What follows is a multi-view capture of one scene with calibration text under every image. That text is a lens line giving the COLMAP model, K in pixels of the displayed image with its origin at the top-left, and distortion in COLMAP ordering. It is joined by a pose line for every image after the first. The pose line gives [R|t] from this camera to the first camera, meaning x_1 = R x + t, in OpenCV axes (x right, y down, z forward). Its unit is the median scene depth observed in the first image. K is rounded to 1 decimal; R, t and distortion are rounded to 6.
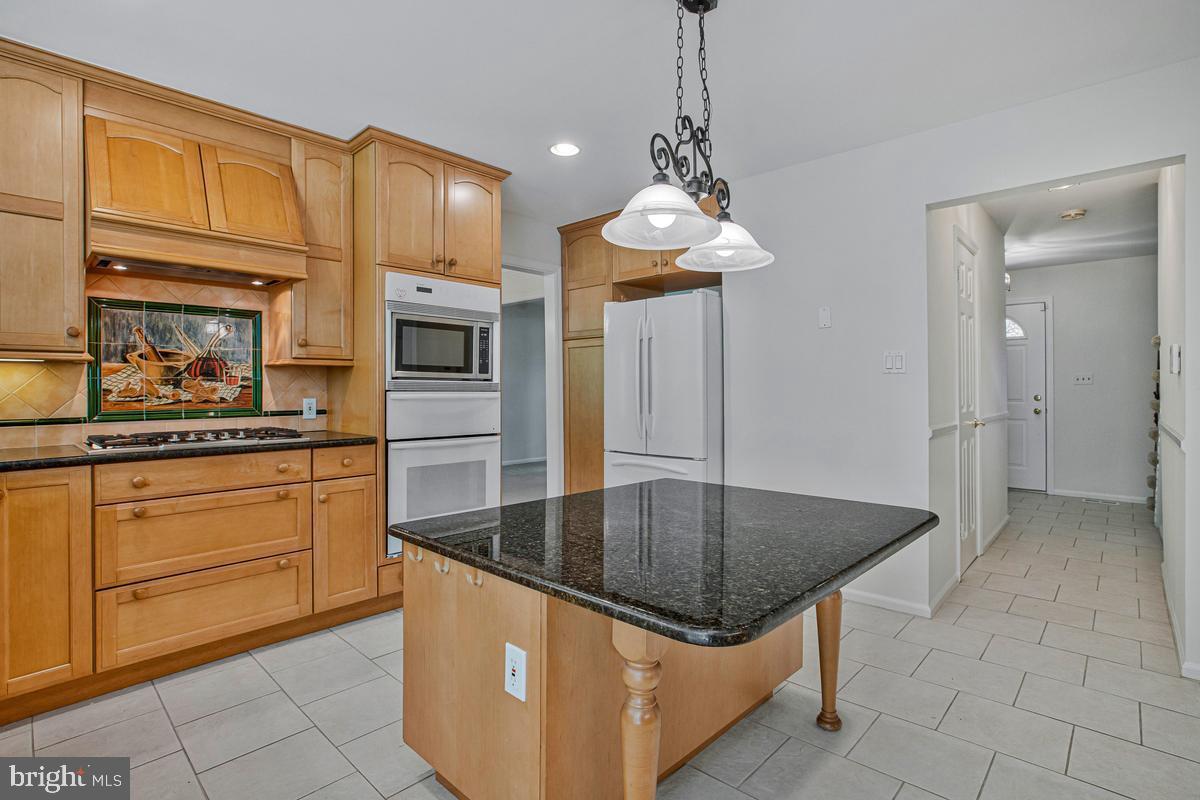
lens RADIAL K [[566.5, 0, 600.0], [0, 566.5, 400.0], [0, 0, 1]] dist [-0.026349, 0.000146]
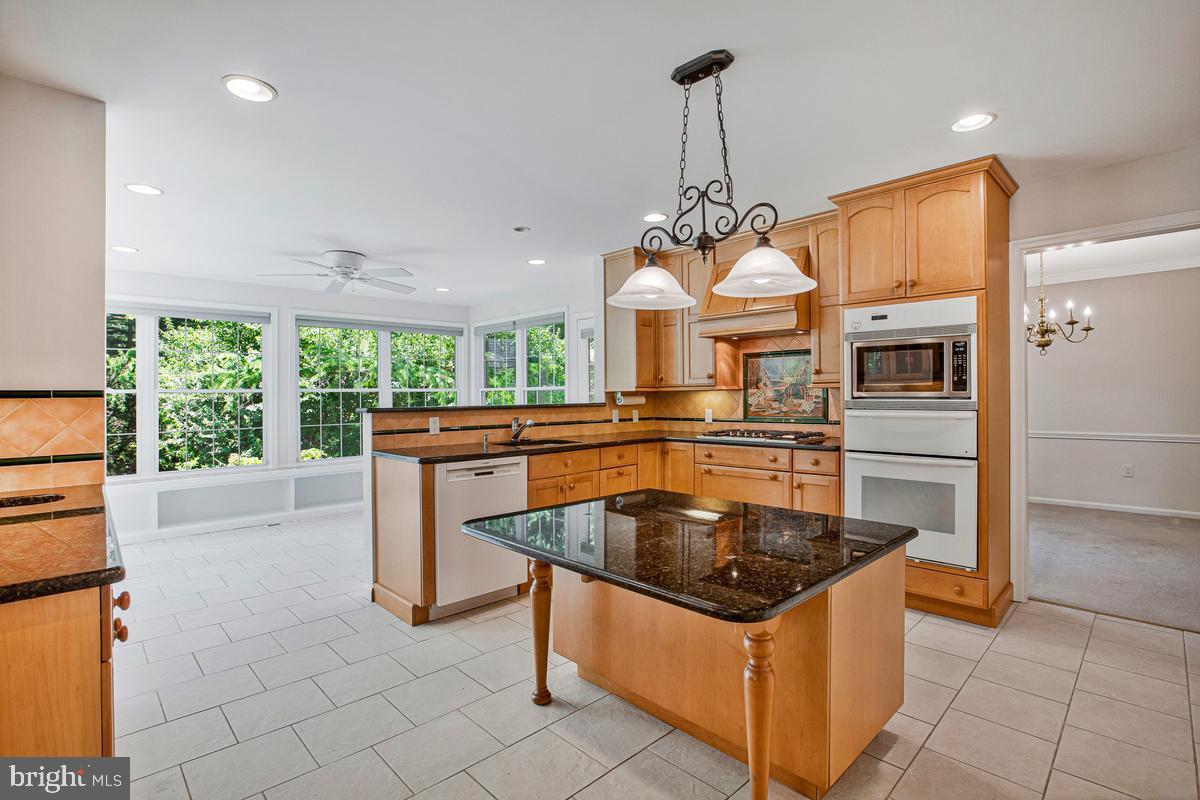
lens RADIAL K [[566.5, 0, 600.0], [0, 566.5, 400.0], [0, 0, 1]] dist [-0.026349, 0.000146]
pose [[-0.031584, 0.011756, -0.999432, 0.800731], [-0.006092, 0.999910, 0.011954, -0.043622], [0.999483, 0.006466, -0.031510, 0.487054]]
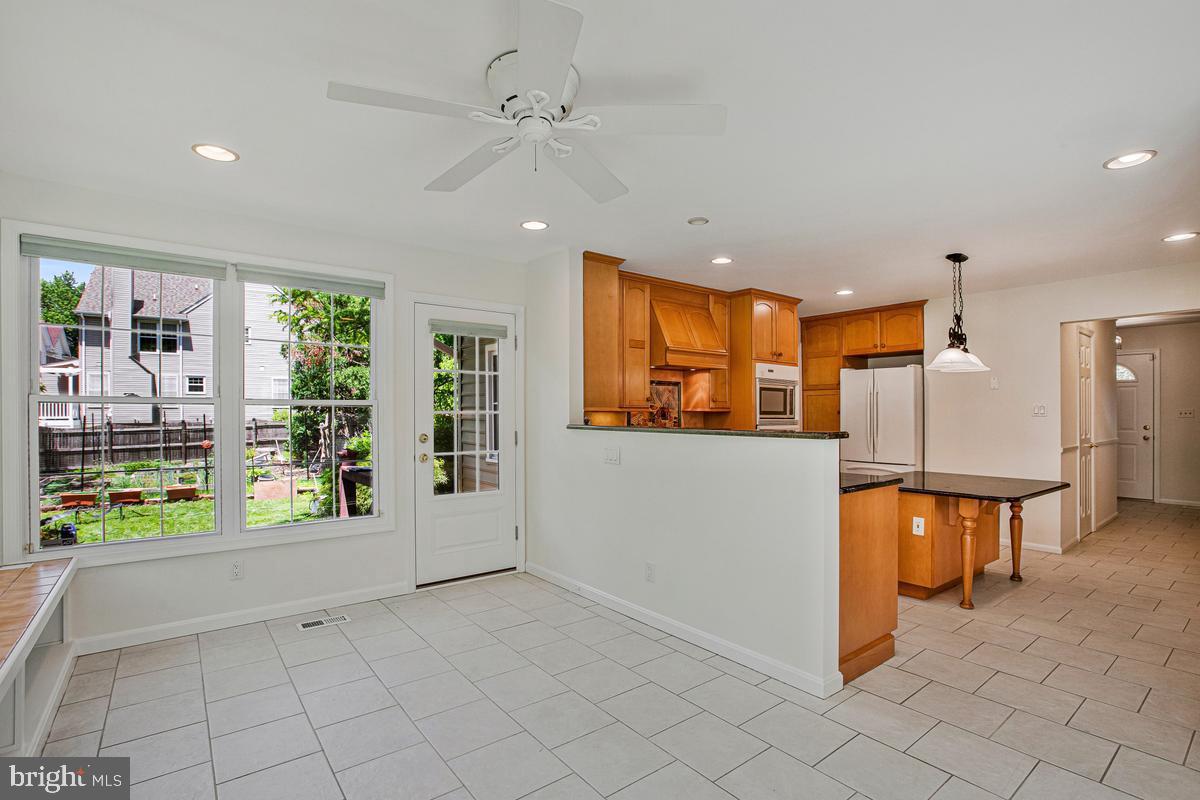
lens RADIAL K [[553.2, 0, 630.0], [0, 553.2, 422.6], [0, 0, 1]] dist [-0.012327, 0.000144]
pose [[0.993449, 0.005260, -0.114153, -0.563010], [-0.005165, 0.999986, 0.001135, -0.023761], [0.114158, -0.000538, 0.993462, -0.868672]]
